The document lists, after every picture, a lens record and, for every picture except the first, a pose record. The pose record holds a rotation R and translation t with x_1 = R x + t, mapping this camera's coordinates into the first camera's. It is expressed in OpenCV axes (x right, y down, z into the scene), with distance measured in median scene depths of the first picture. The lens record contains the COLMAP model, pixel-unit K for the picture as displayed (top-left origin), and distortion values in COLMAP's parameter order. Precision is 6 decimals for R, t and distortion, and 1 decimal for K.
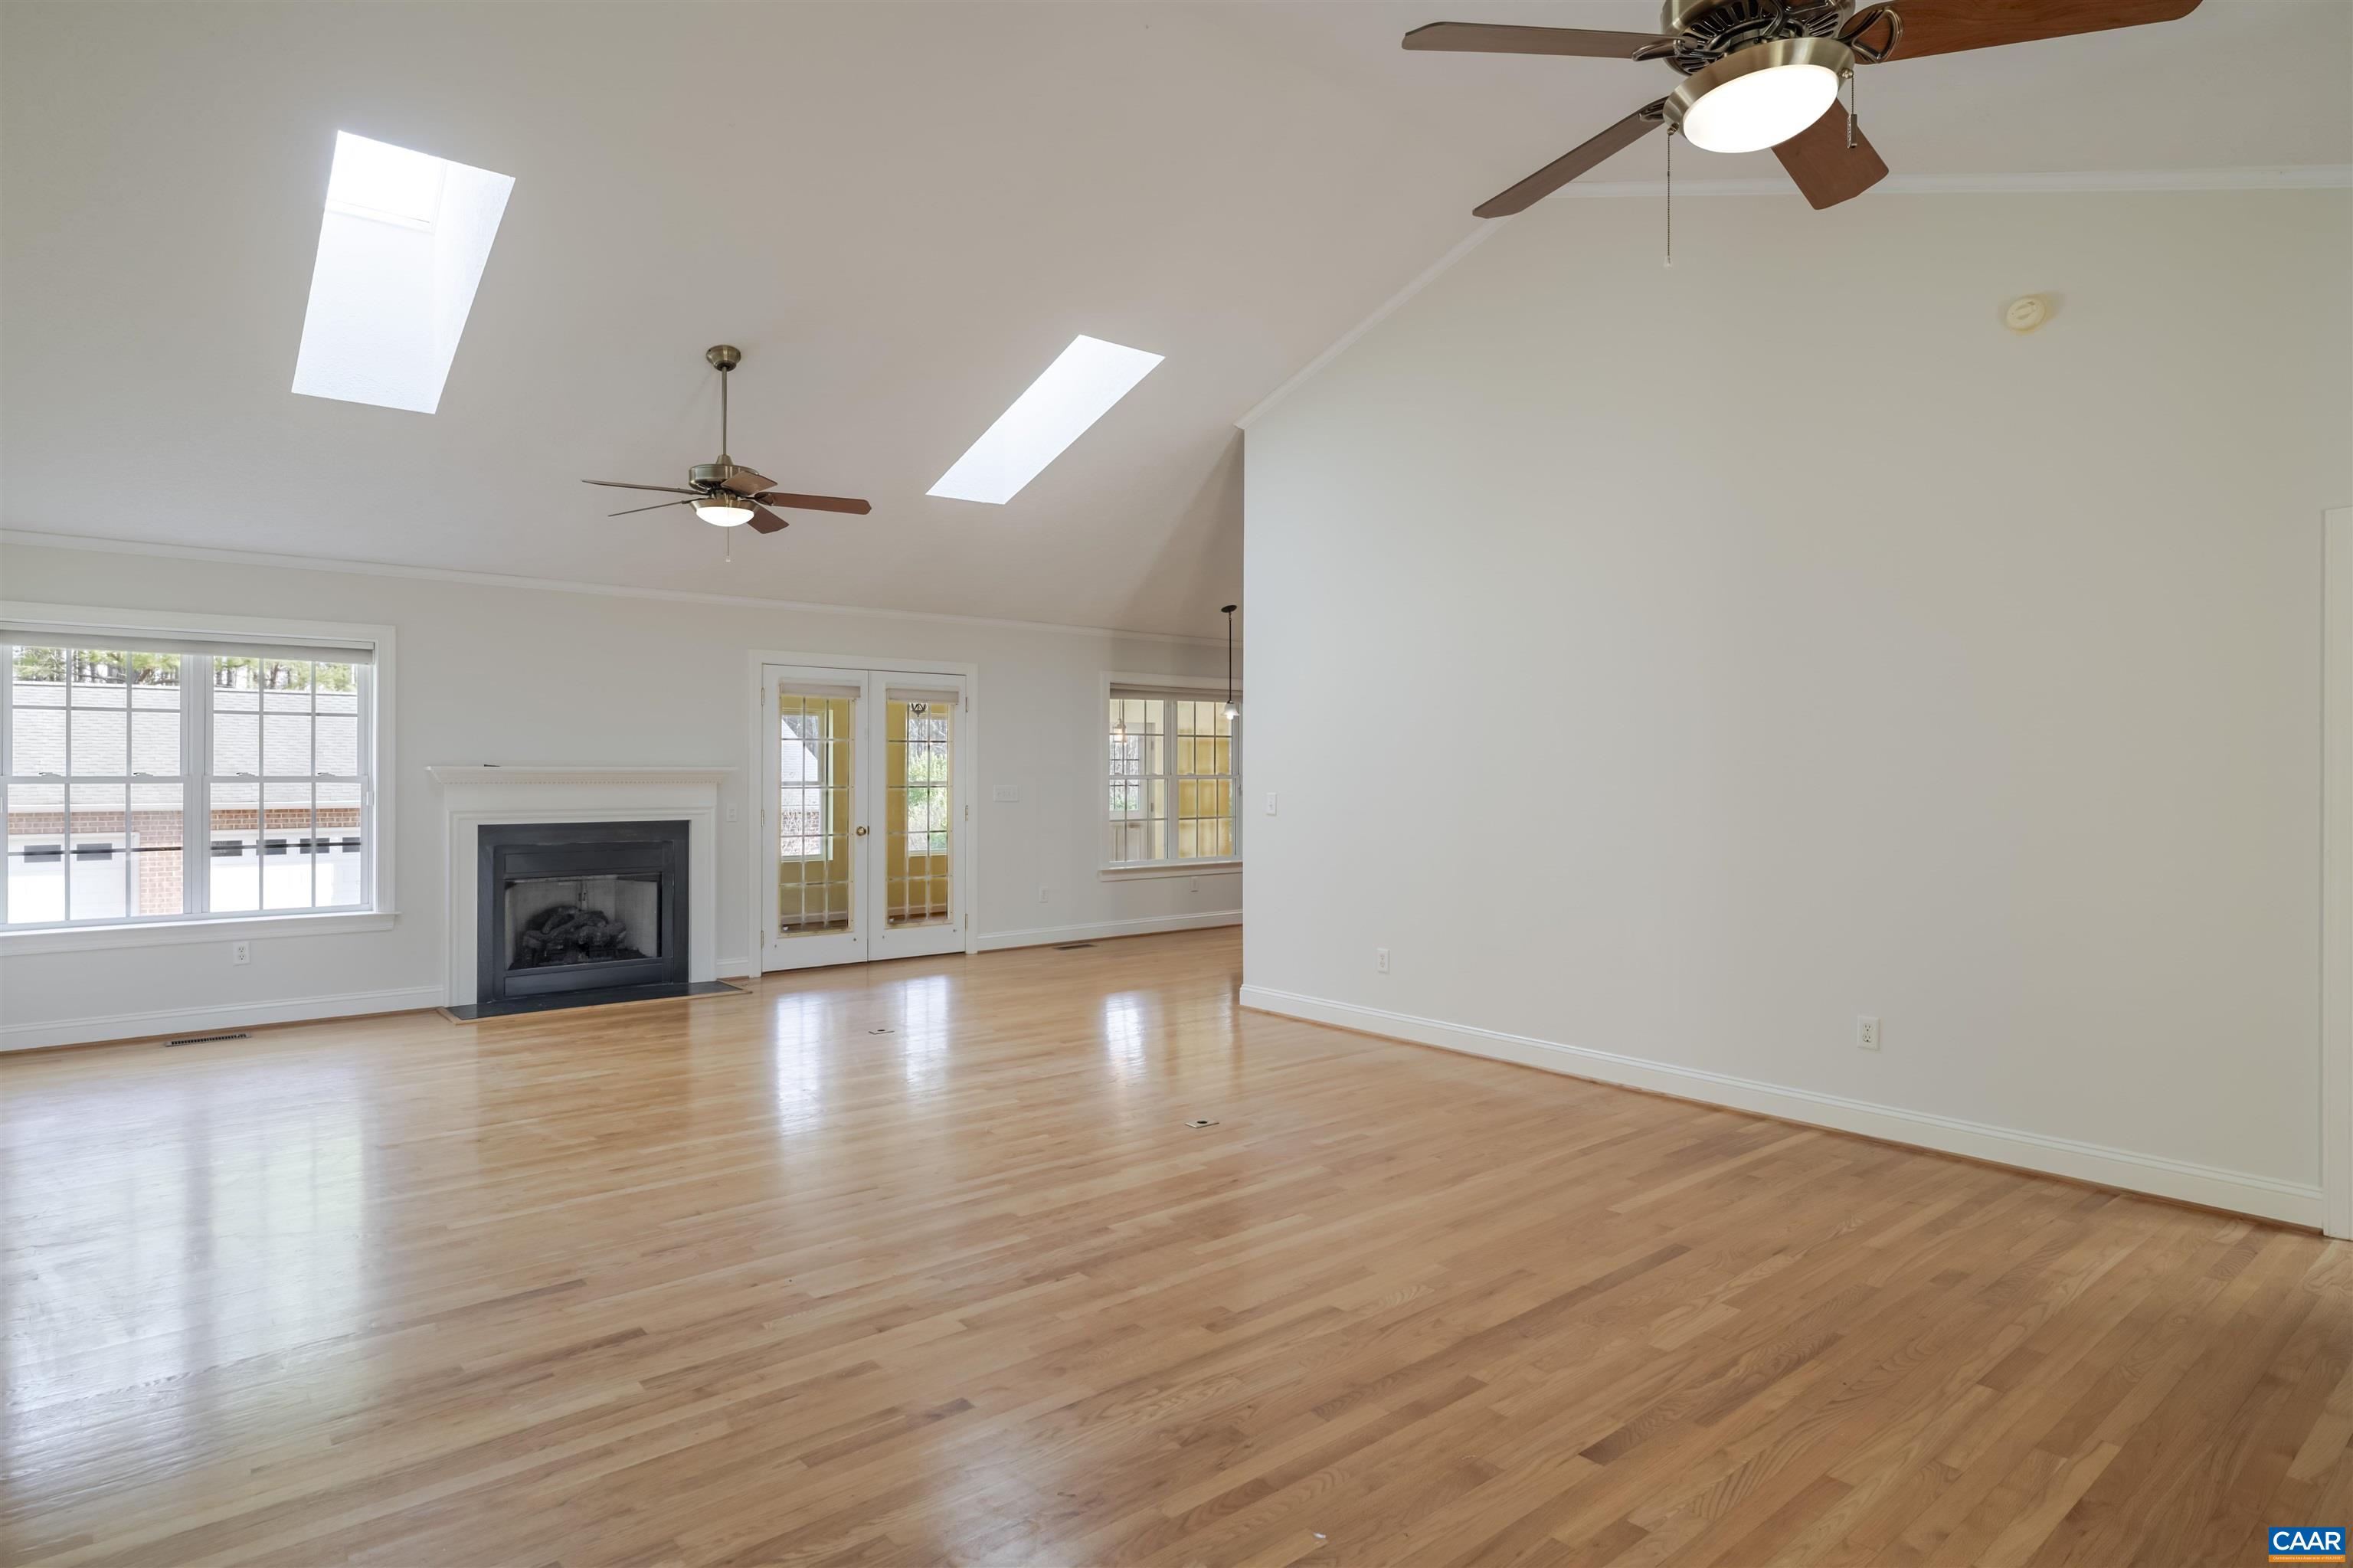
lens RADIAL K [[1274.1, 0, 1161.3], [0, 1274.1, 772.3], [0, 0, 1]] dist [0.003957, -0.004492]
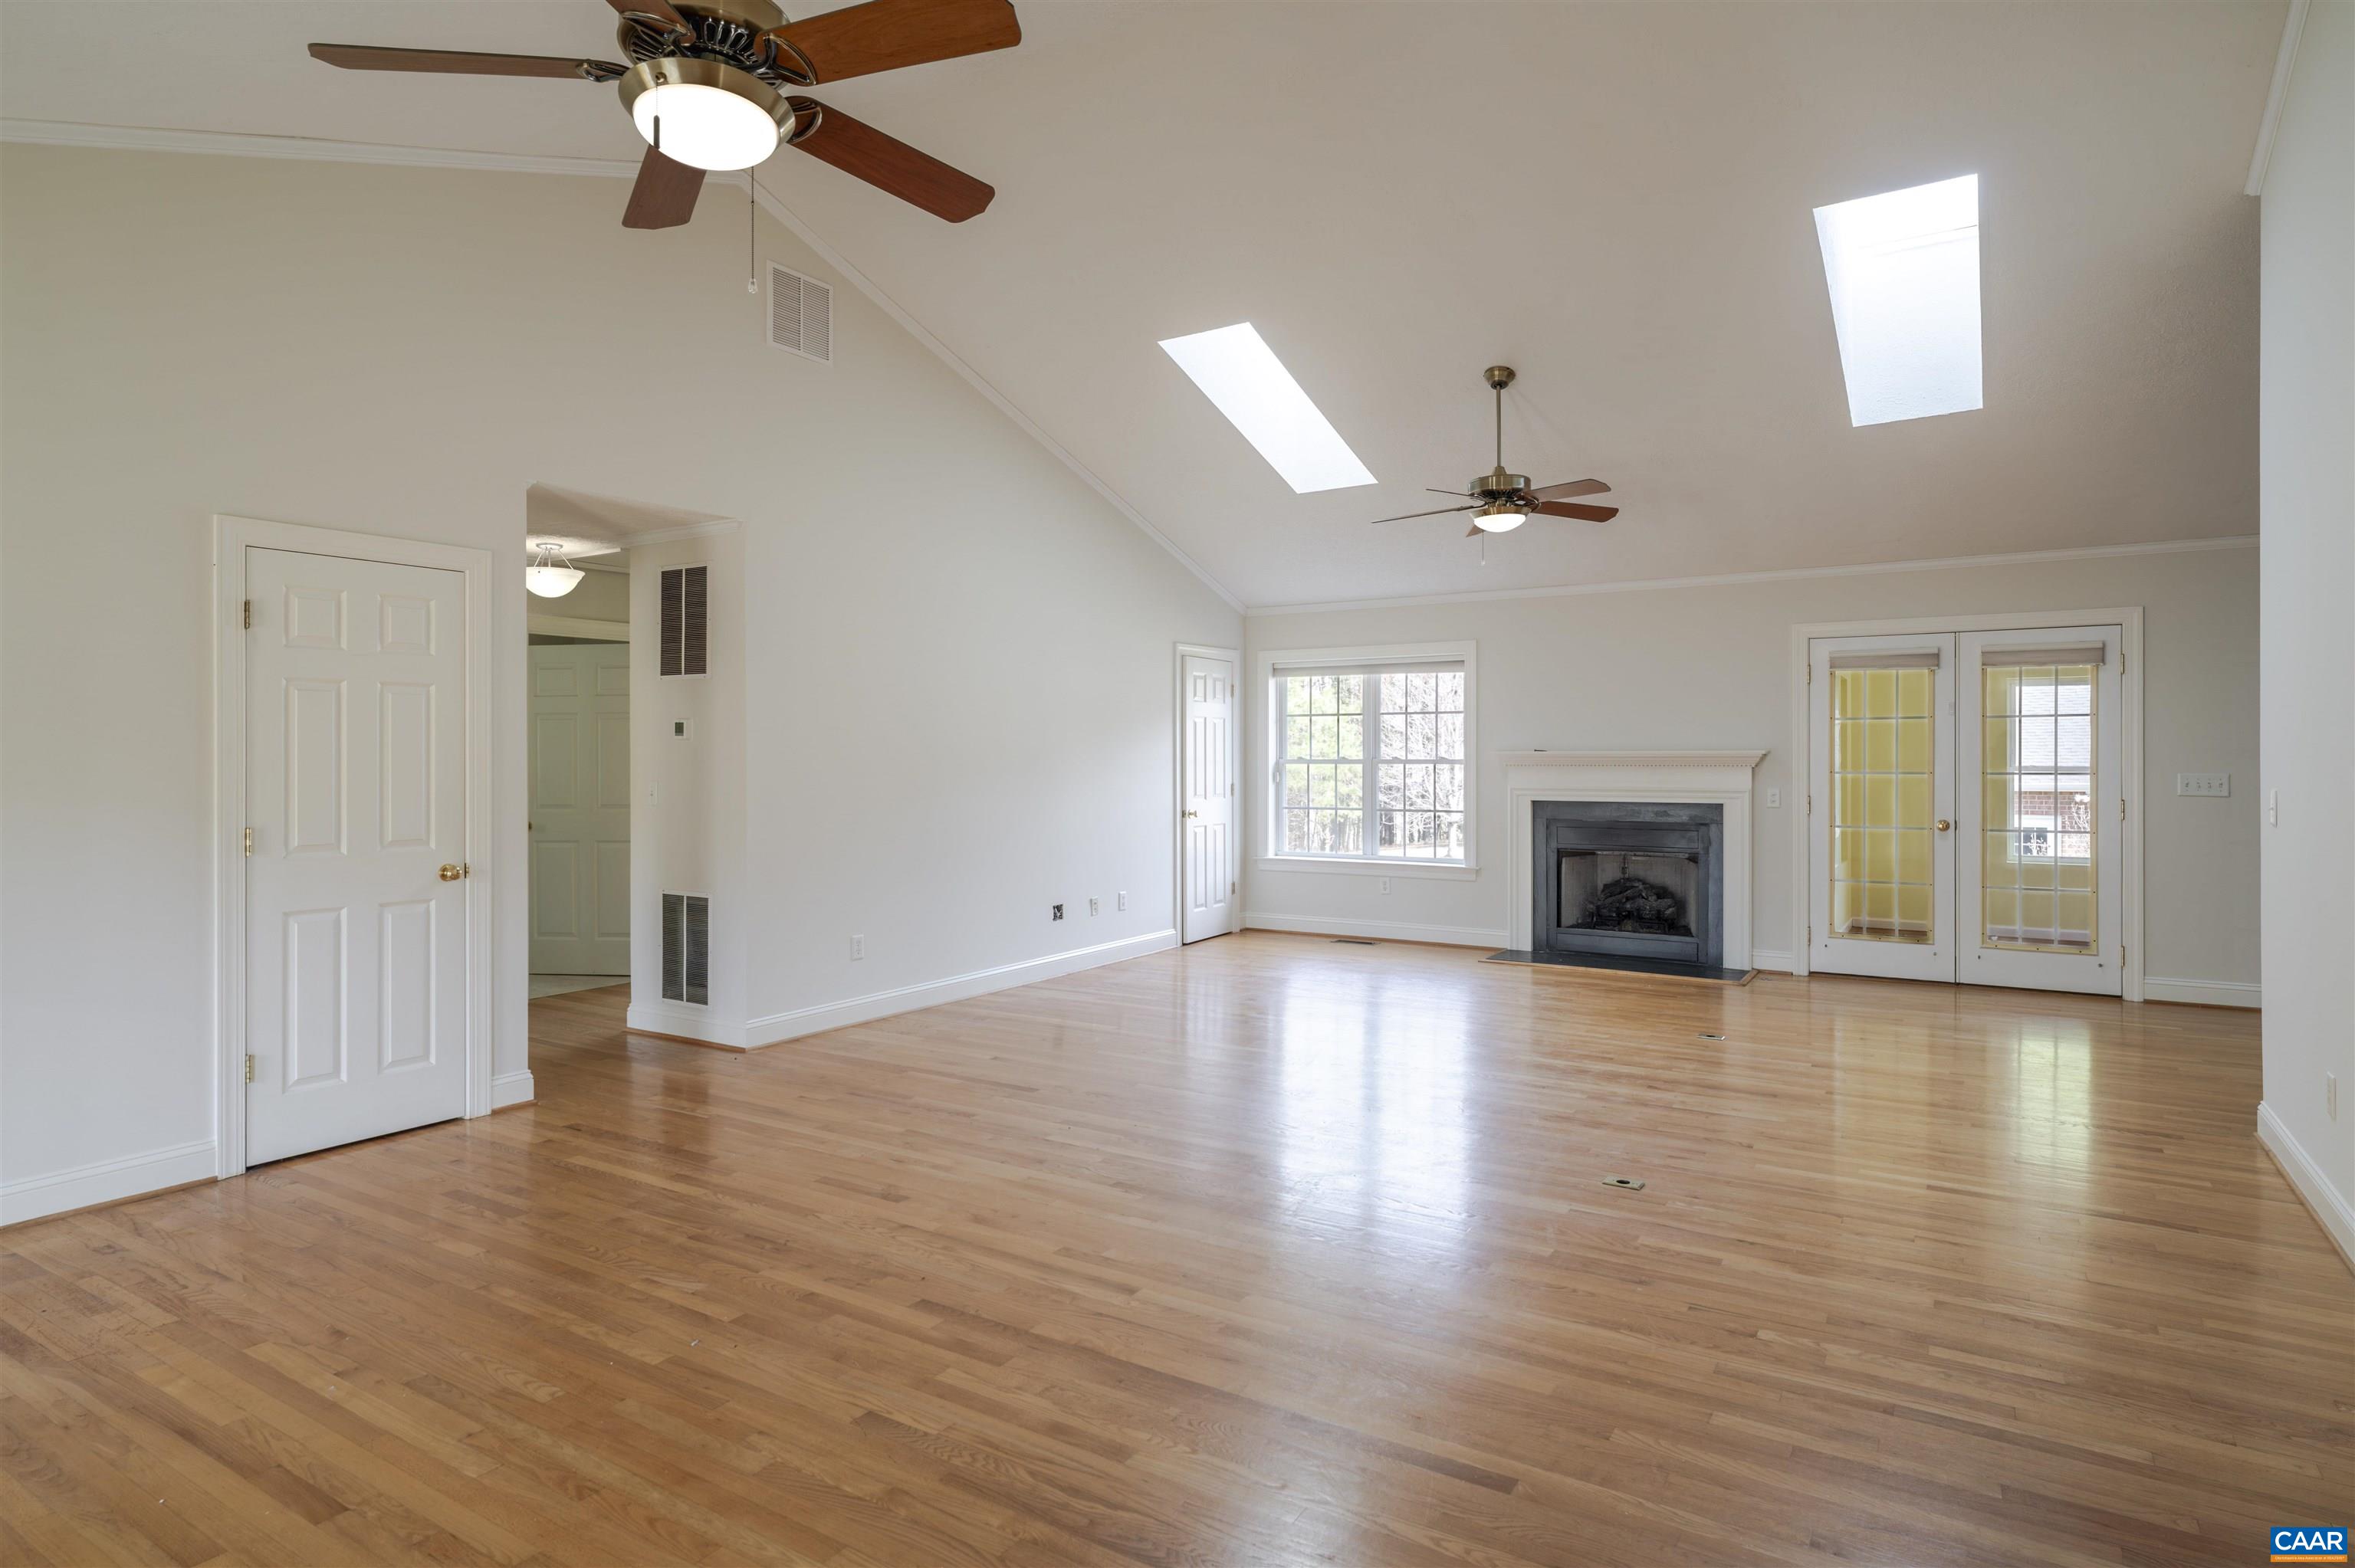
lens RADIAL K [[1274.9, 0, 1190.1], [0, 1274.9, 758.6], [0, 0, 1]] dist [0.003957, -0.004492]
pose [[0.315012, 0.000458, -0.949088, 0.493659], [0.001298, 0.999999, 0.000914, 0.000583], [0.949087, -0.001519, 0.315011, 0.325322]]
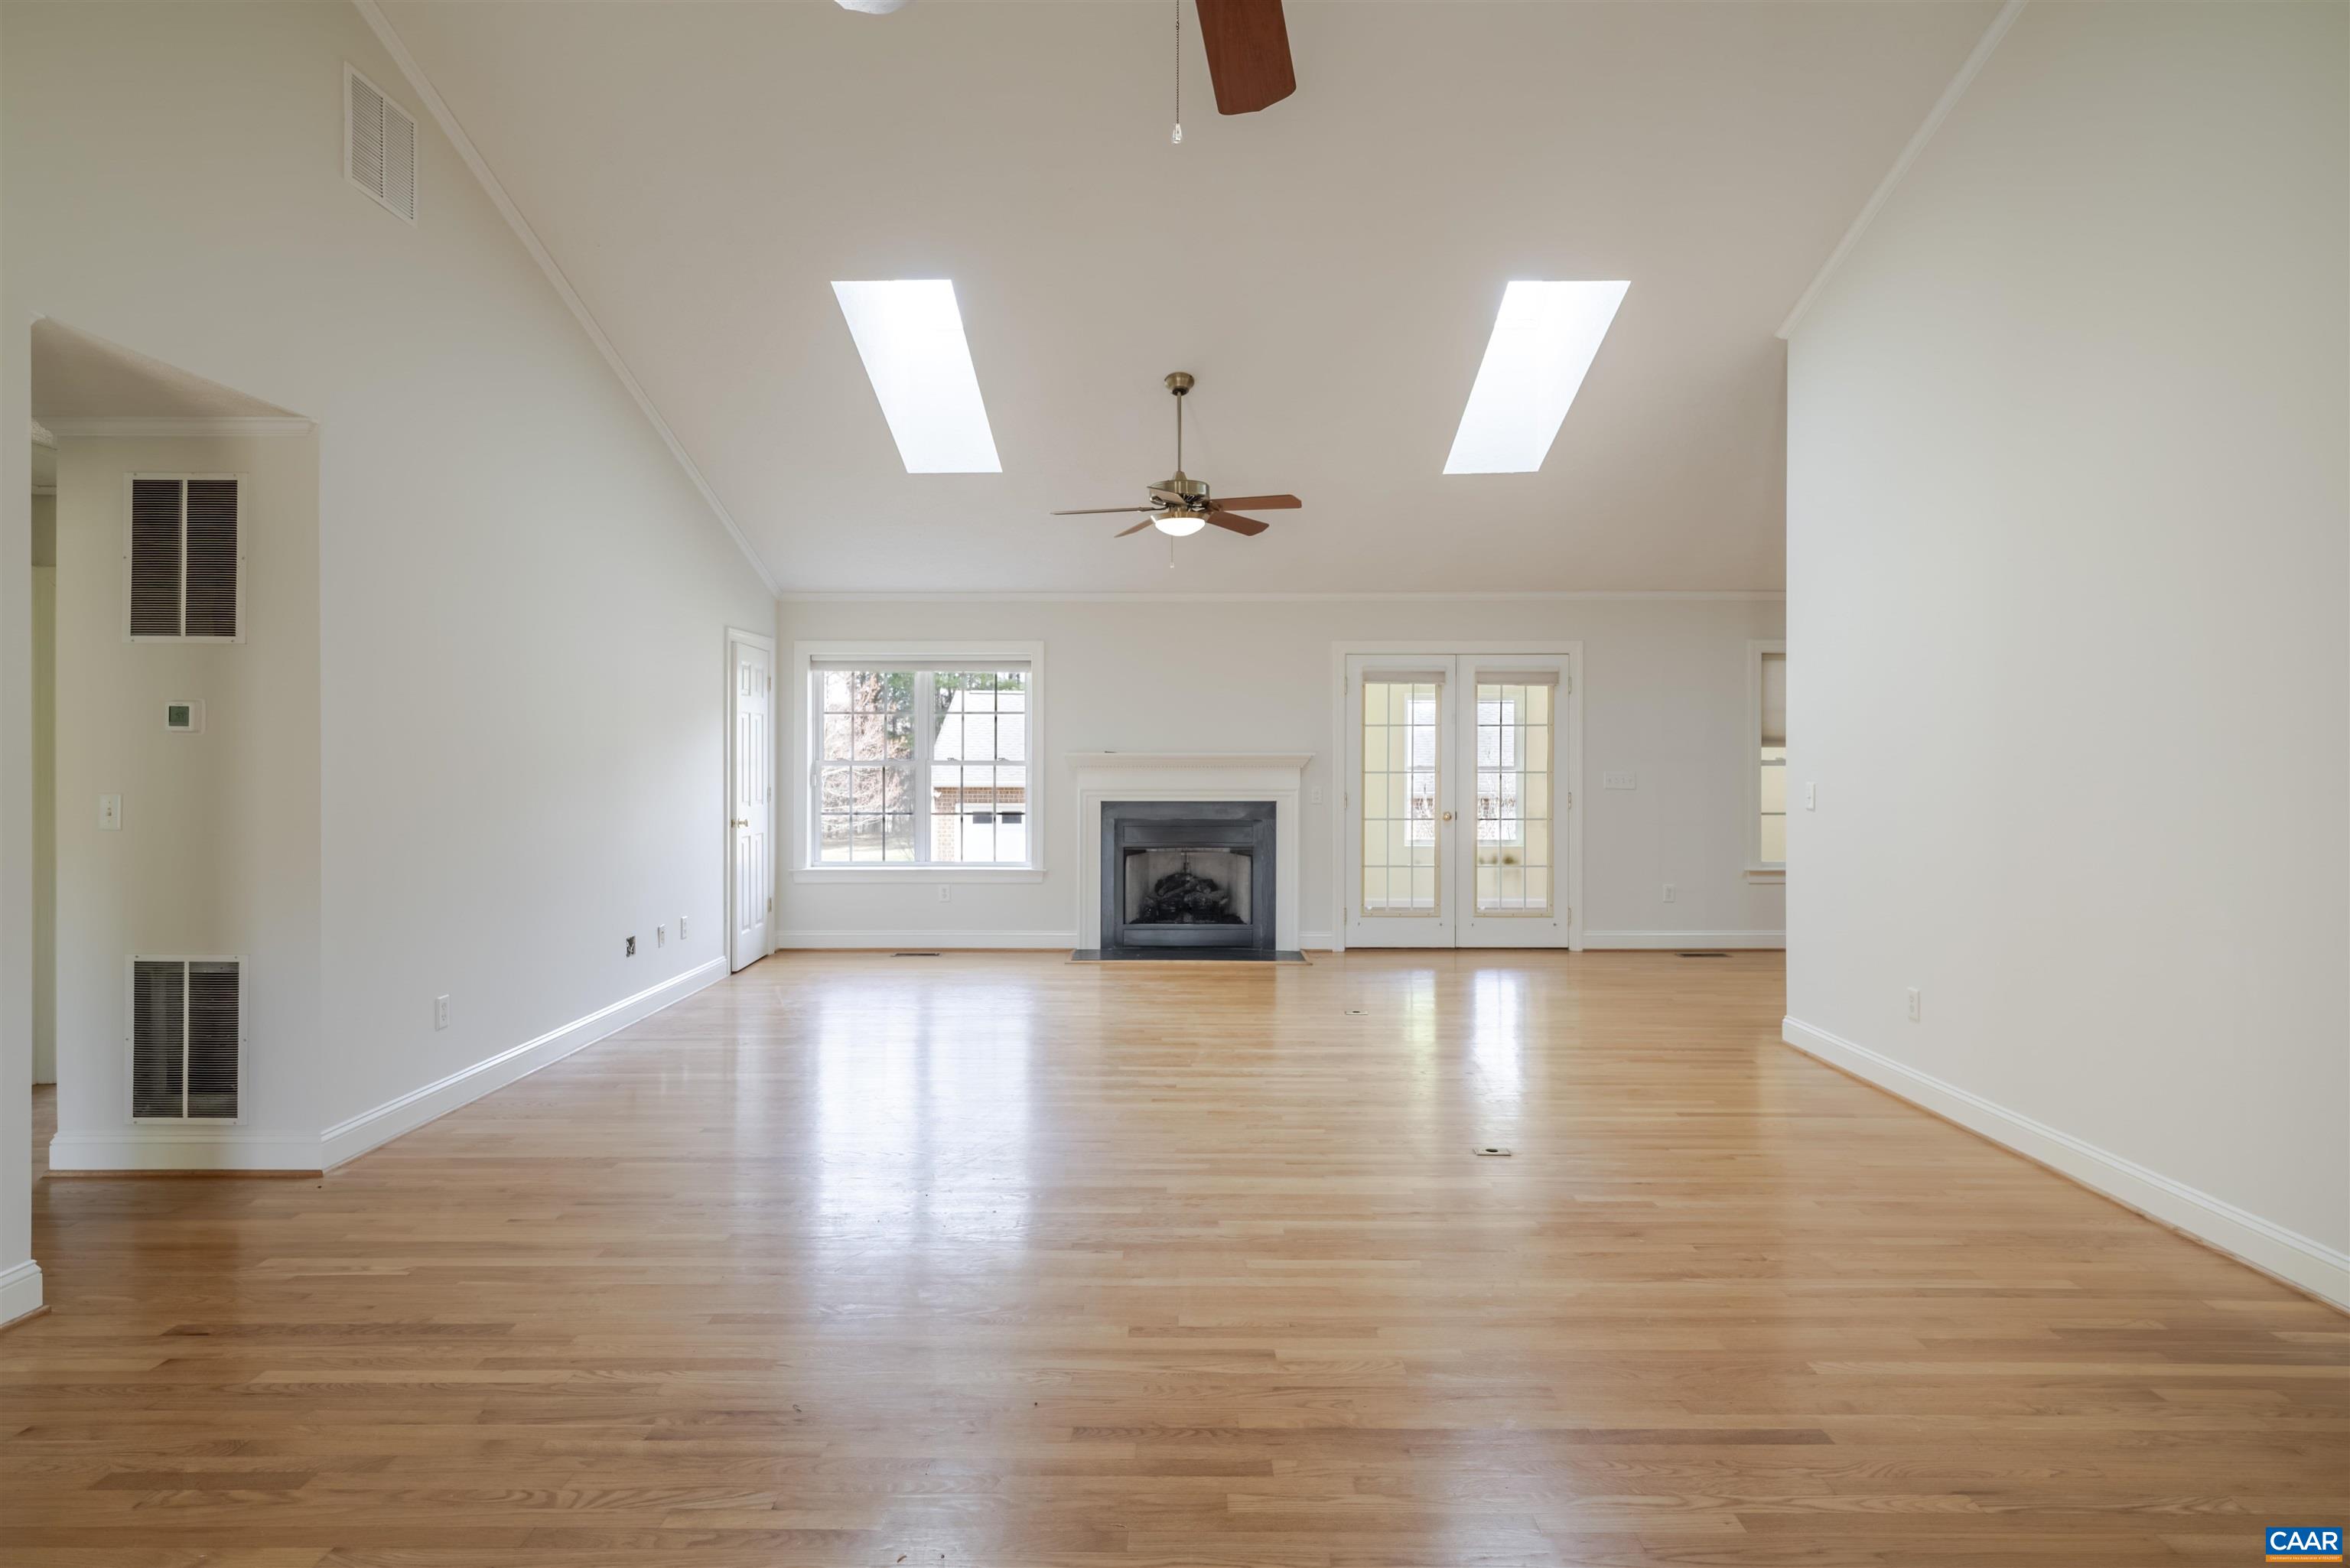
lens RADIAL K [[1272.3, 0, 1177.5], [0, 1272.3, 762.7], [0, 0, 1]] dist [0.003957, -0.004492]
pose [[0.766583, 0.002039, -0.642142, 0.296143], [0.000414, 0.999993, 0.003668, 0.000189], [0.642145, -0.003078, 0.766577, 0.121324]]
